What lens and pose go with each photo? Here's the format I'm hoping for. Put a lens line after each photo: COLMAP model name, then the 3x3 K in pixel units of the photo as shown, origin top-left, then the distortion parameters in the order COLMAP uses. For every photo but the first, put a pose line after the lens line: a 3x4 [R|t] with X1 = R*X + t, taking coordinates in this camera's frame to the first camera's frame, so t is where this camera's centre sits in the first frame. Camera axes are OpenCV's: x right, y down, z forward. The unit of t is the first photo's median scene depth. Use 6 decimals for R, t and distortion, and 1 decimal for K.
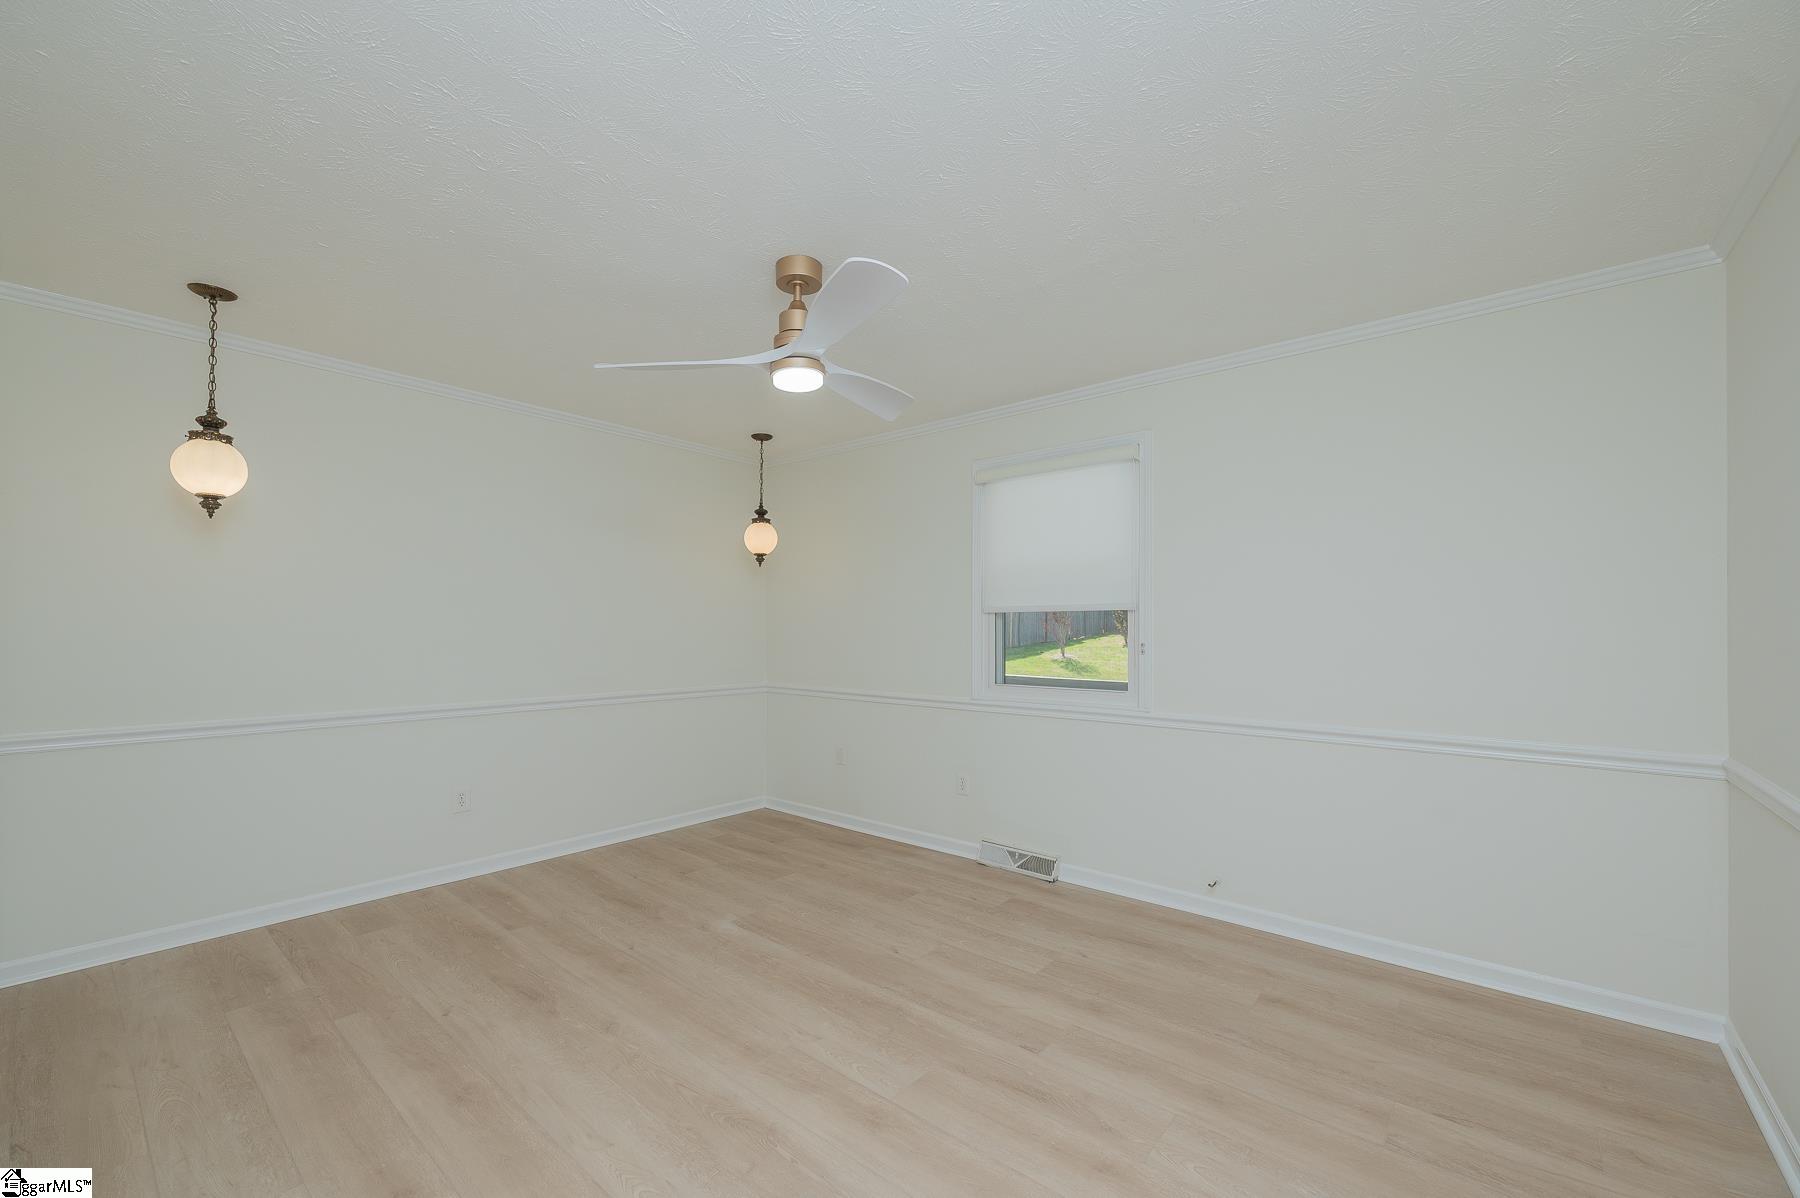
lens RADIAL K [[722.5, 0, 897.3], [0, 722.5, 611.4], [0, 0, 1]] dist [0.001857, 0.000227]
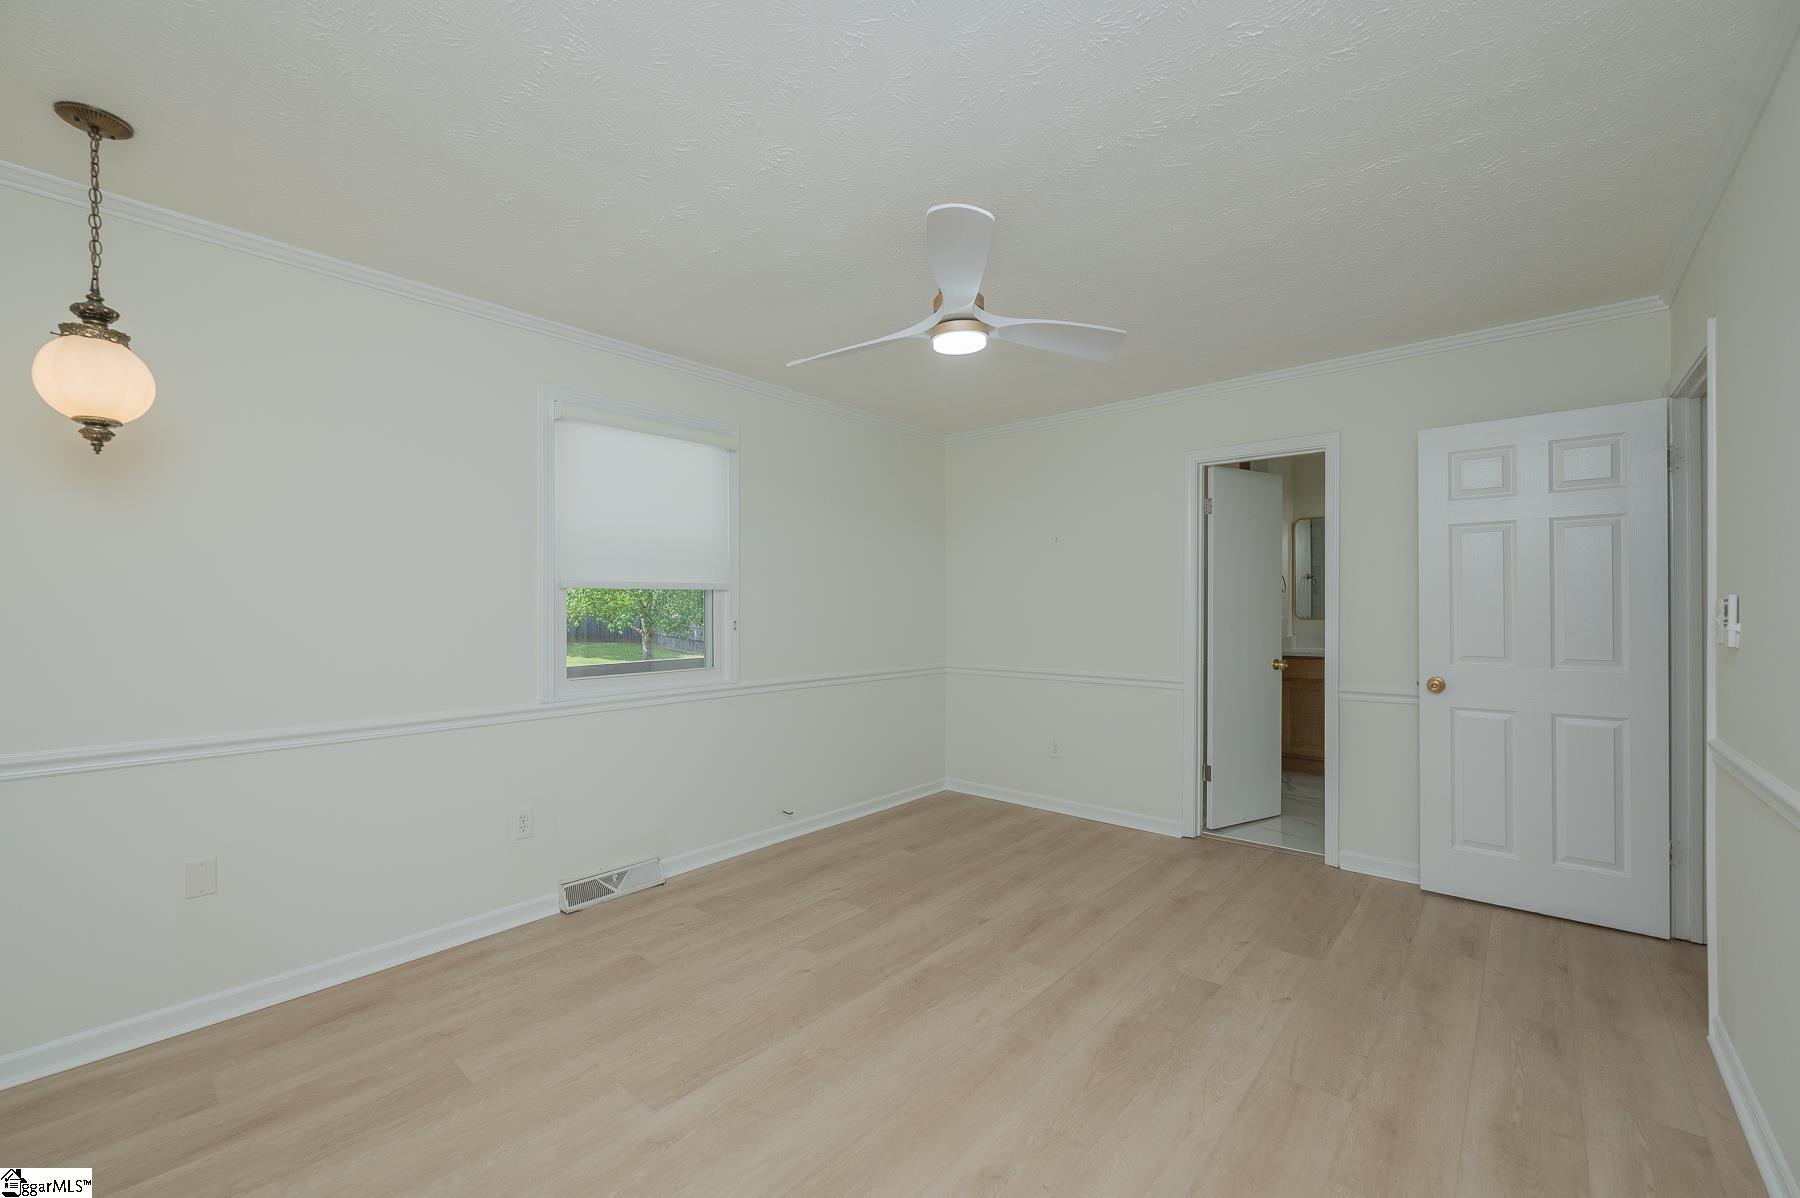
lens RADIAL K [[722.5, 0, 897.0], [0, 722.5, 601.0], [0, 0, 1]] dist [0.001857, 0.000227]
pose [[0.021985, 0.008929, 0.999718, -0.711516], [-0.018306, 0.999796, -0.008527, 0.018107], [-0.999591, -0.018113, 0.022144, 0.699849]]
